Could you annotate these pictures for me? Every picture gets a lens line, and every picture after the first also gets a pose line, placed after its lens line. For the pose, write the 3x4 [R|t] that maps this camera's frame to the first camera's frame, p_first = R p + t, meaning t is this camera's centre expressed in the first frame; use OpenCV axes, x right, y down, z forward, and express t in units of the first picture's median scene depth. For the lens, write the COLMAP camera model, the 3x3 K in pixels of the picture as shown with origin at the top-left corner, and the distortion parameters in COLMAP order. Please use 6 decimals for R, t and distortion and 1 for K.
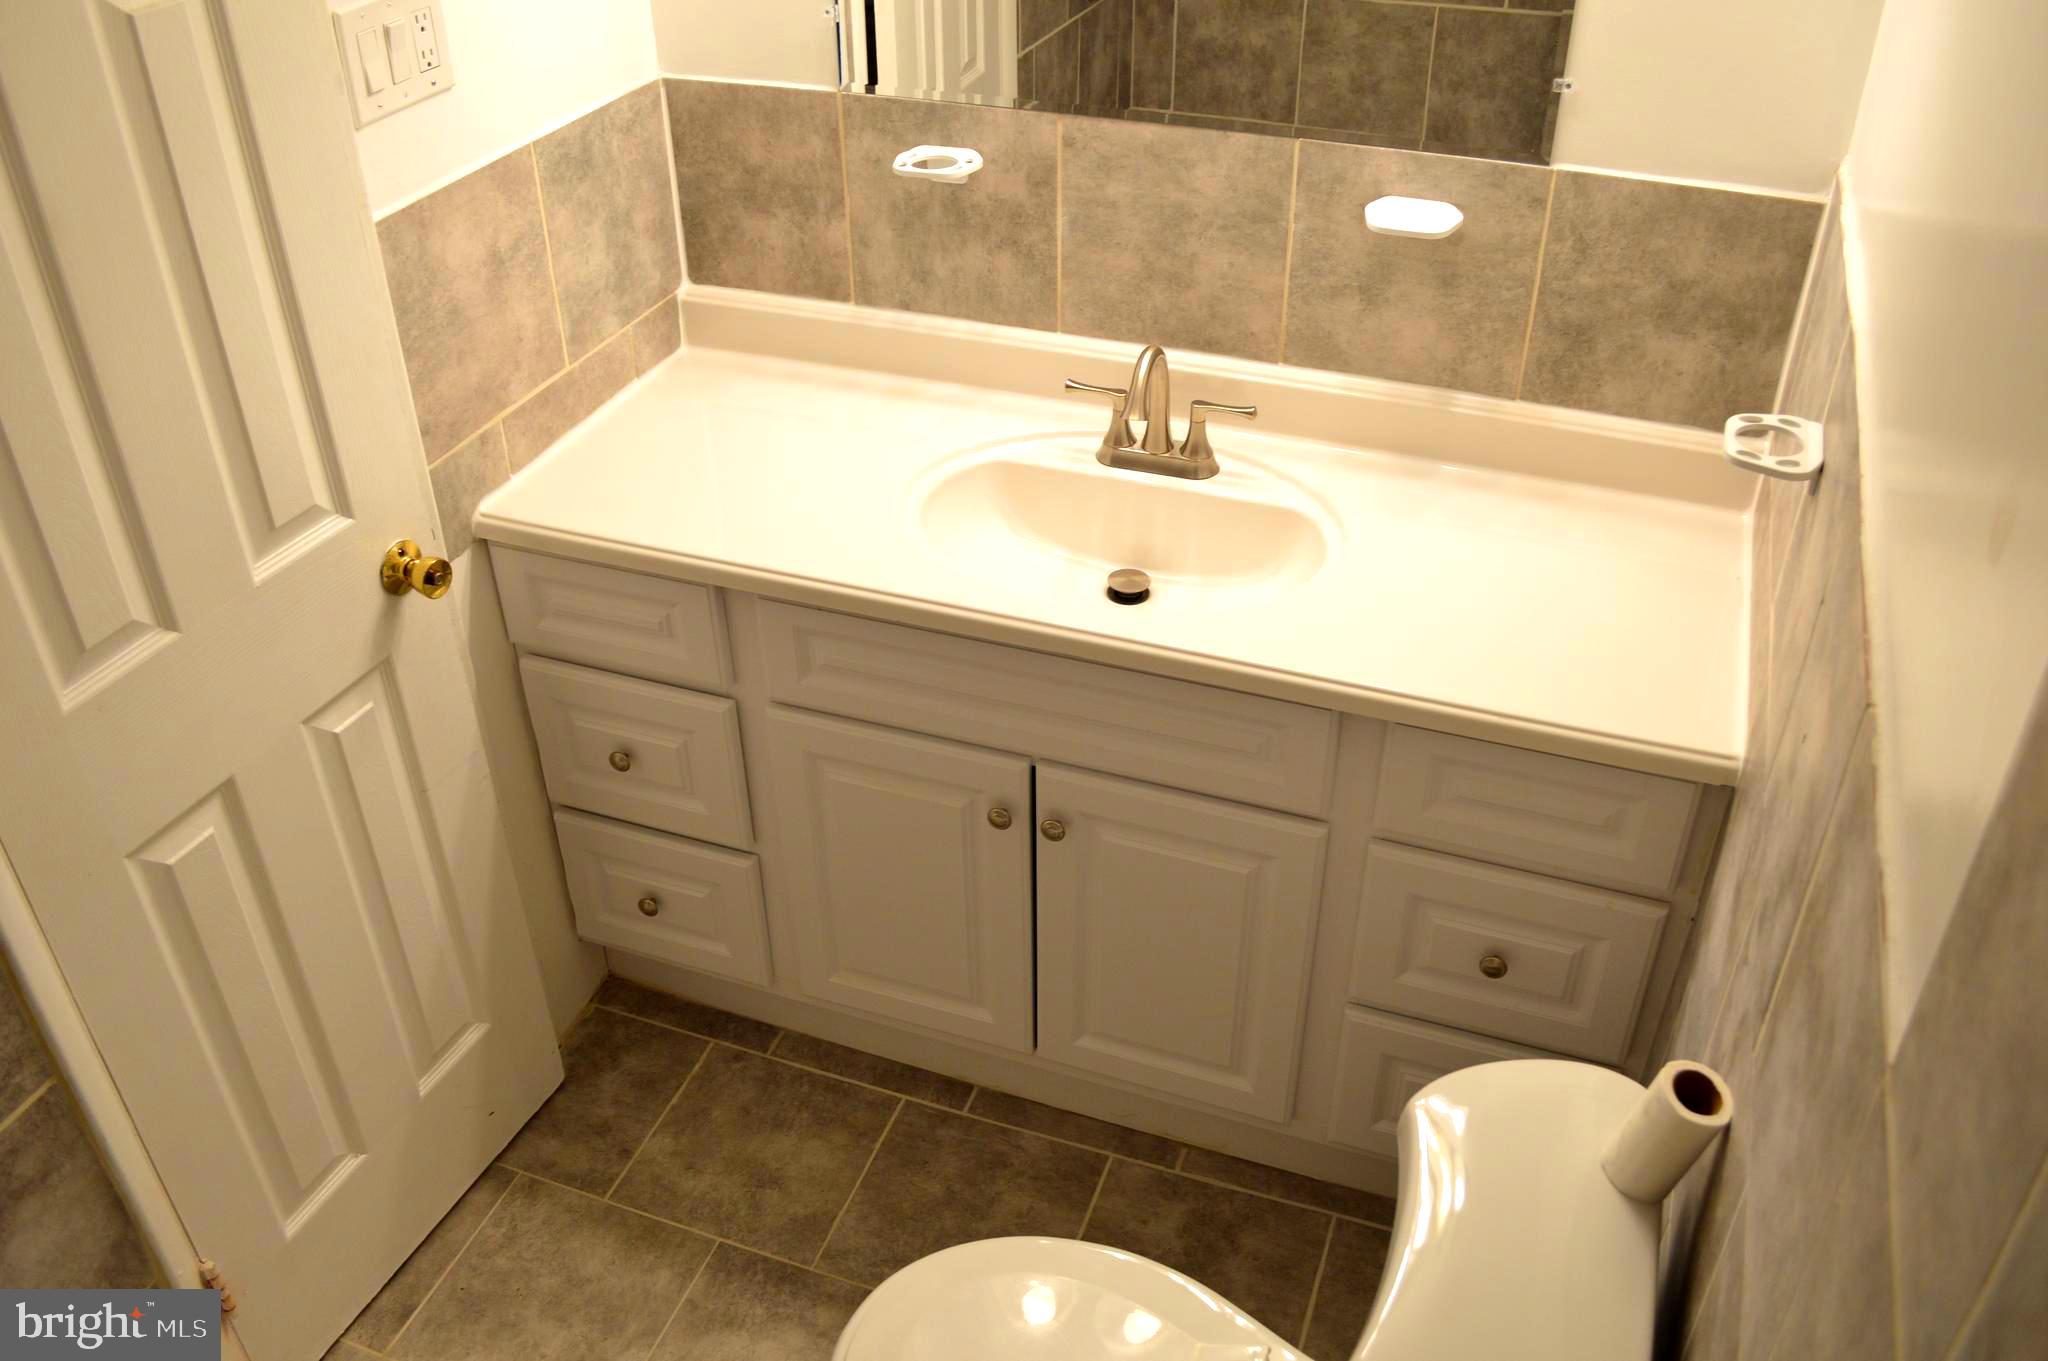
lens RADIAL K [[1709.1, 0, 1016.8], [0, 1709.1, 678.5], [0, 0, 1]] dist [-0.079551, 0.009194]
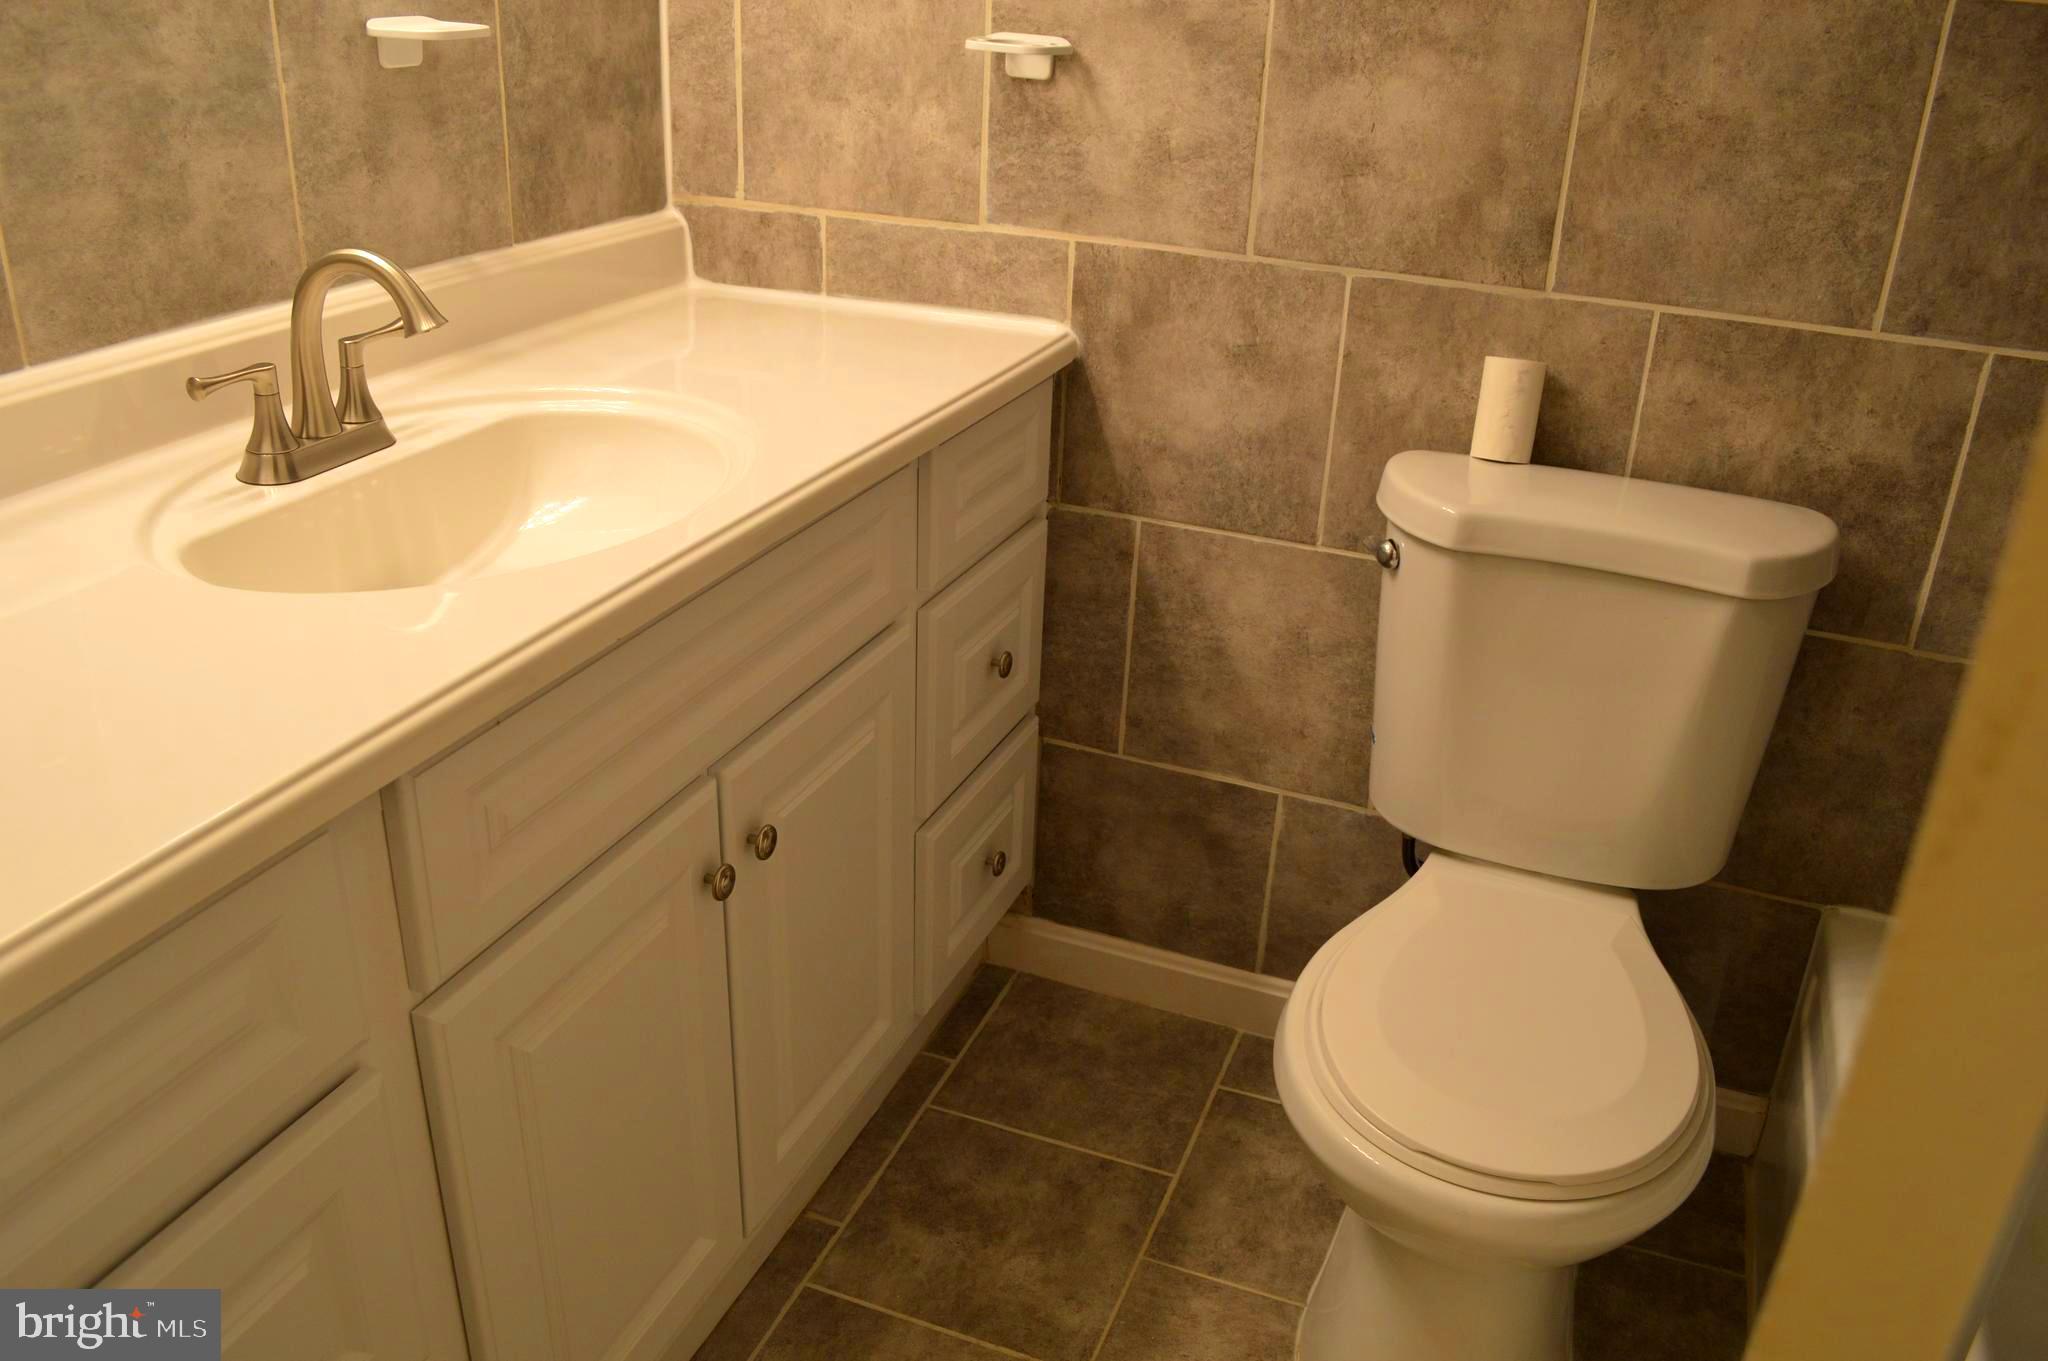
lens RADIAL K [[1630.2, 0, 1027.3], [0, 1630.2, 686.0], [0, 0, 1]] dist [-0.082669, 0.012349]
pose [[0.014229, -0.409390, 0.912249, -0.543089], [0.544906, 0.768137, 0.336218, -0.122810], [-0.838377, 0.492305, 0.234009, 0.689893]]
